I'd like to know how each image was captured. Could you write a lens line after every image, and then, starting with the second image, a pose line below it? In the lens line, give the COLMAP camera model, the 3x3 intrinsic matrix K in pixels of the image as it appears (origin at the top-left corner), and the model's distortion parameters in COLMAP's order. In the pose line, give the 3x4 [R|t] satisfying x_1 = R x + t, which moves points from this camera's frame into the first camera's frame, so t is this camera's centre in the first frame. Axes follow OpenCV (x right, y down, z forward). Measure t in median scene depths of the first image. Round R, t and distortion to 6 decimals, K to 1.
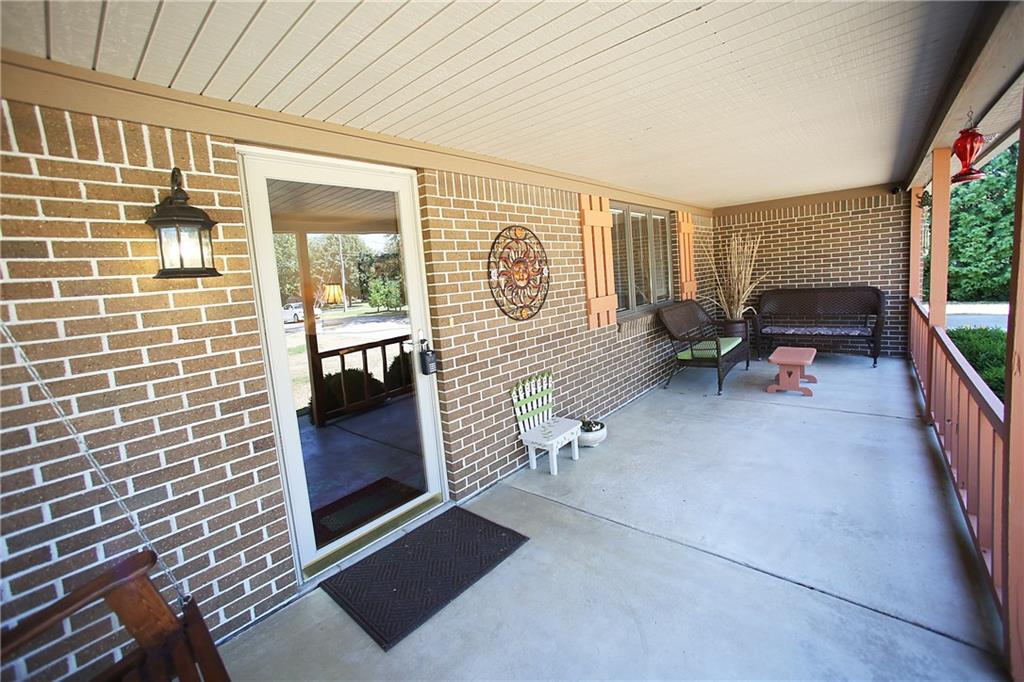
lens RADIAL K [[441.7, 0, 498.2], [0, 441.7, 333.9], [0, 0, 1]] dist [0.000102, 0.000558]
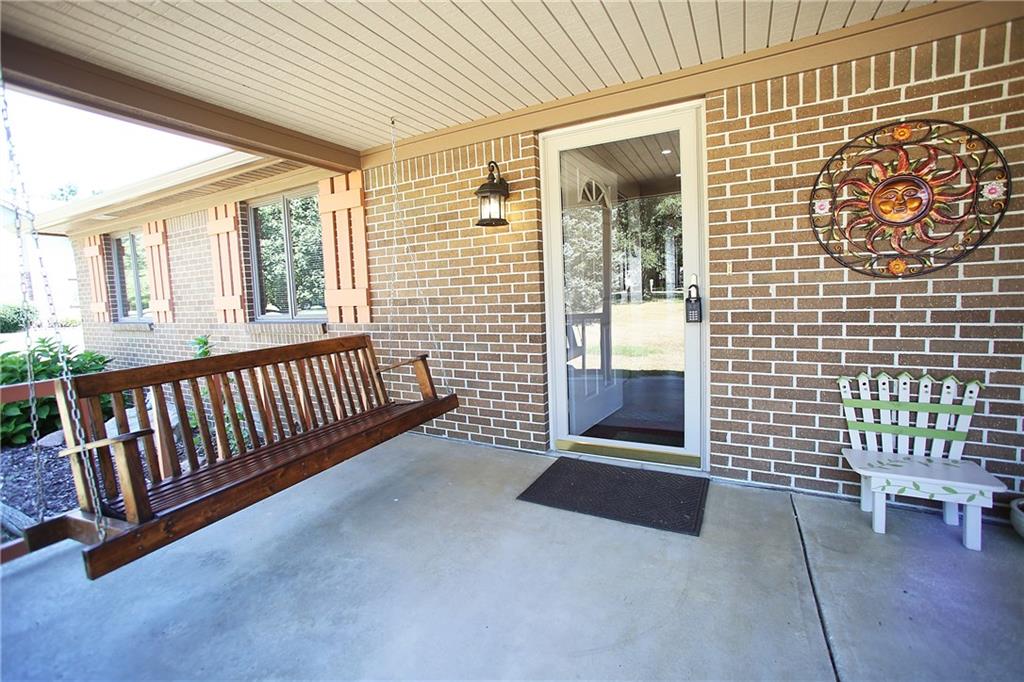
lens RADIAL K [[446.6, 0, 517.3], [0, 446.6, 313.2], [0, 0, 1]] dist [0.000080, 0.021609]
pose [[0.274458, 0.146759, -0.950334, 0.555328], [-0.097990, 0.987409, 0.124185, -0.008577], [0.956593, 0.059040, 0.285384, 0.337070]]
